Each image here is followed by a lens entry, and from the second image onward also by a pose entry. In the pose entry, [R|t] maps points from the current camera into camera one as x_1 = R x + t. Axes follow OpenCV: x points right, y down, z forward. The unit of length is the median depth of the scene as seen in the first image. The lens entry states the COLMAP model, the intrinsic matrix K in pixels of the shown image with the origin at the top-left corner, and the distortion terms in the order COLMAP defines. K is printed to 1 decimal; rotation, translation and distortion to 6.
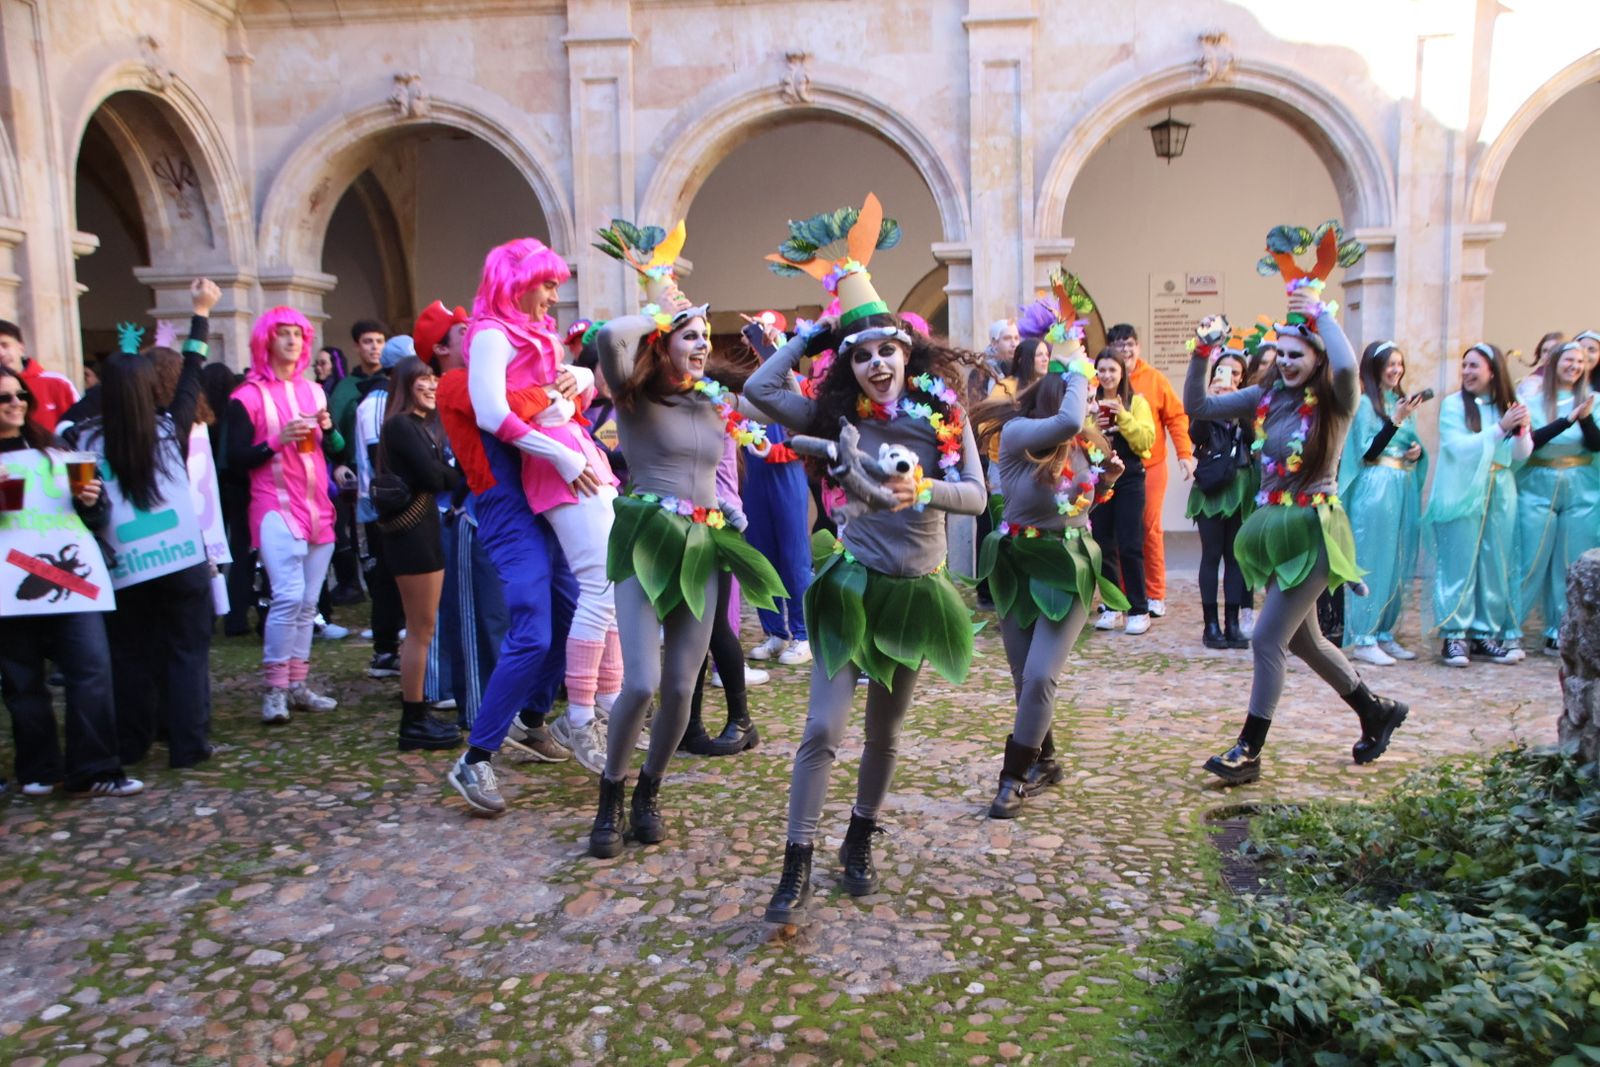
lens RADIAL K [[1674.5, 0, 804.3], [0, 1674.5, 592.3], [0, 0, 1]] dist [-0.062891, 0.351596]
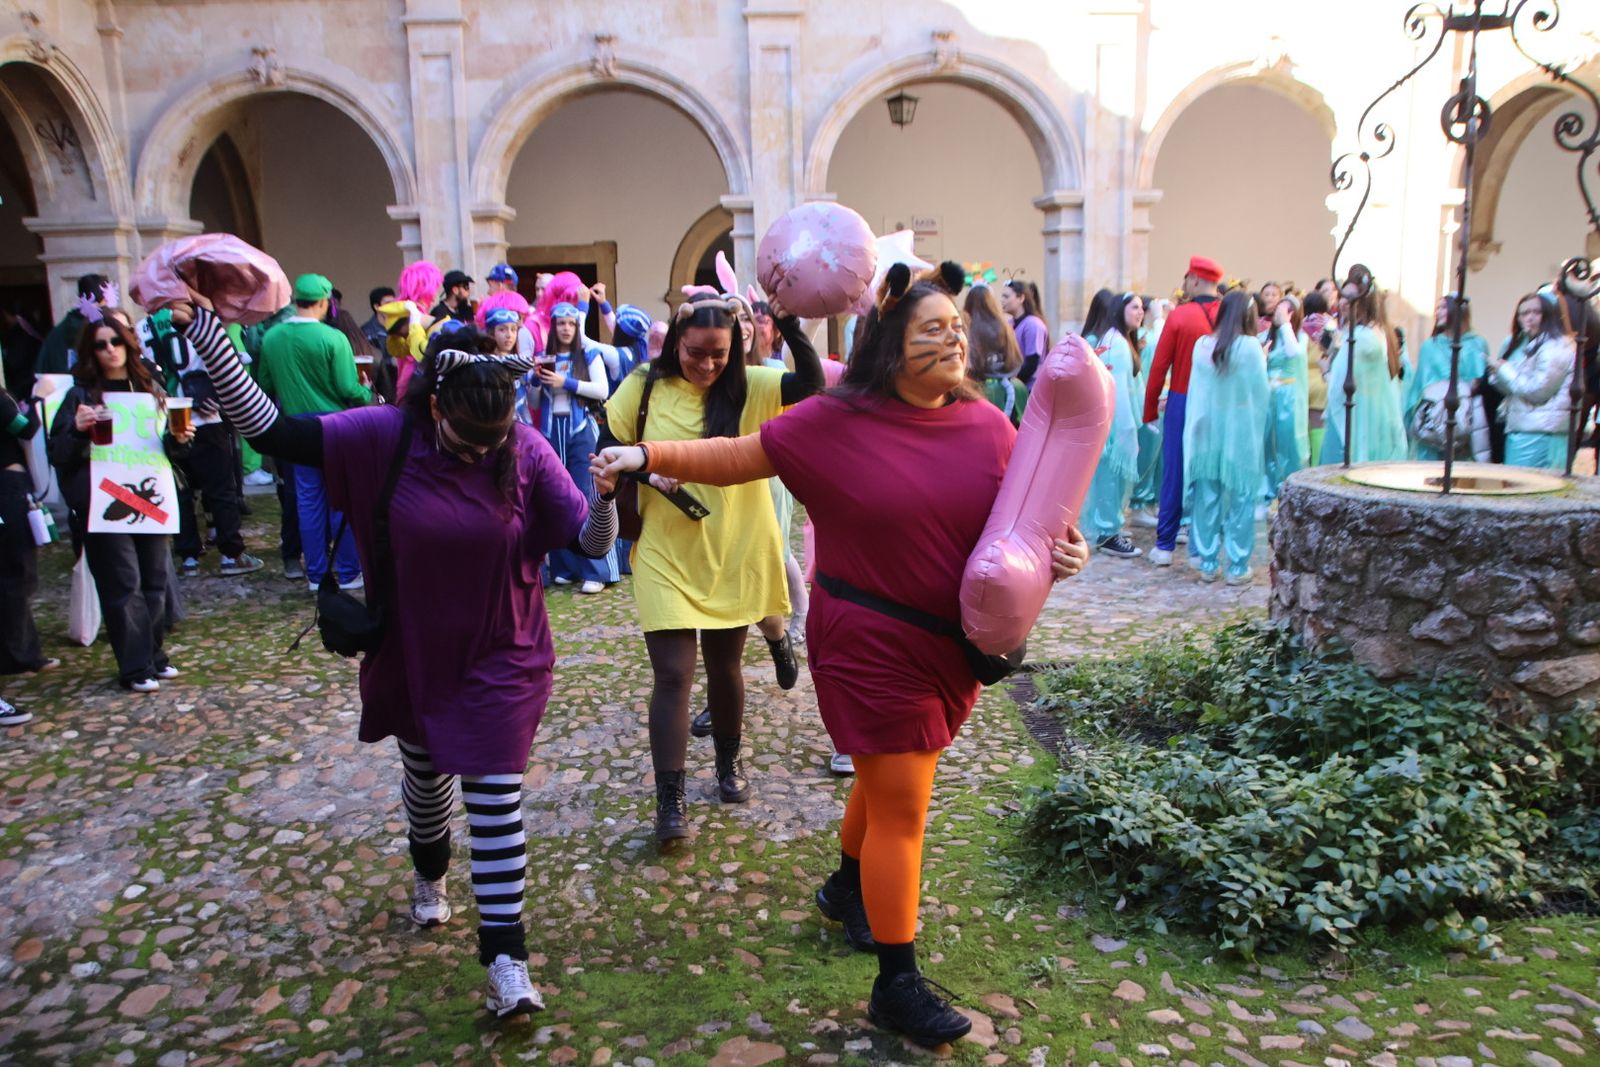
lens RADIAL K [[1377.5, 0, 803.4], [0, 1377.5, 593.7], [0, 0, 1]] dist [-0.133778, 0.155518]
pose [[0.985340, -0.037467, 0.166437, -0.093111], [0.021455, 0.995055, 0.096977, -0.039100], [-0.169247, -0.091984, 0.981272, -0.014375]]
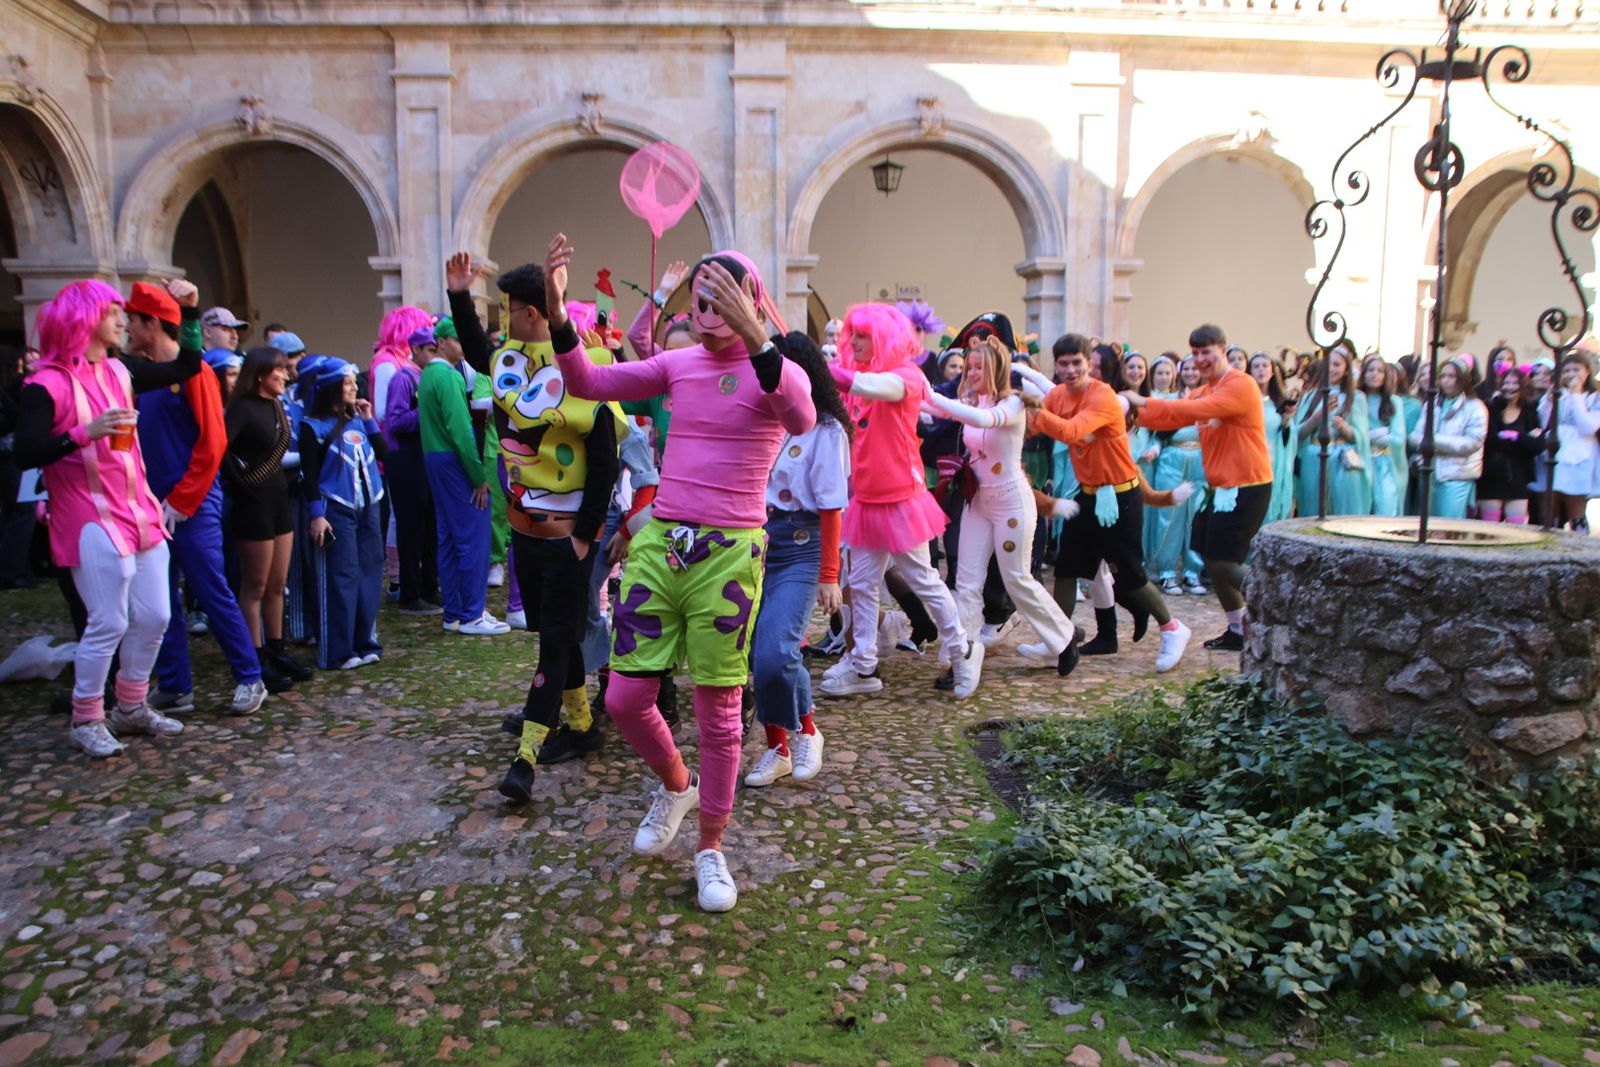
lens RADIAL K [[1370.2, 0, 810.4], [0, 1370.2, 587.9], [0, 0, 1]] dist [-0.139256, 0.154732]
pose [[0.983227, -0.007289, 0.182239, -0.066251], [-0.000035, 0.999194, 0.040153, -0.016579], [-0.182385, -0.039486, 0.982434, 0.019942]]
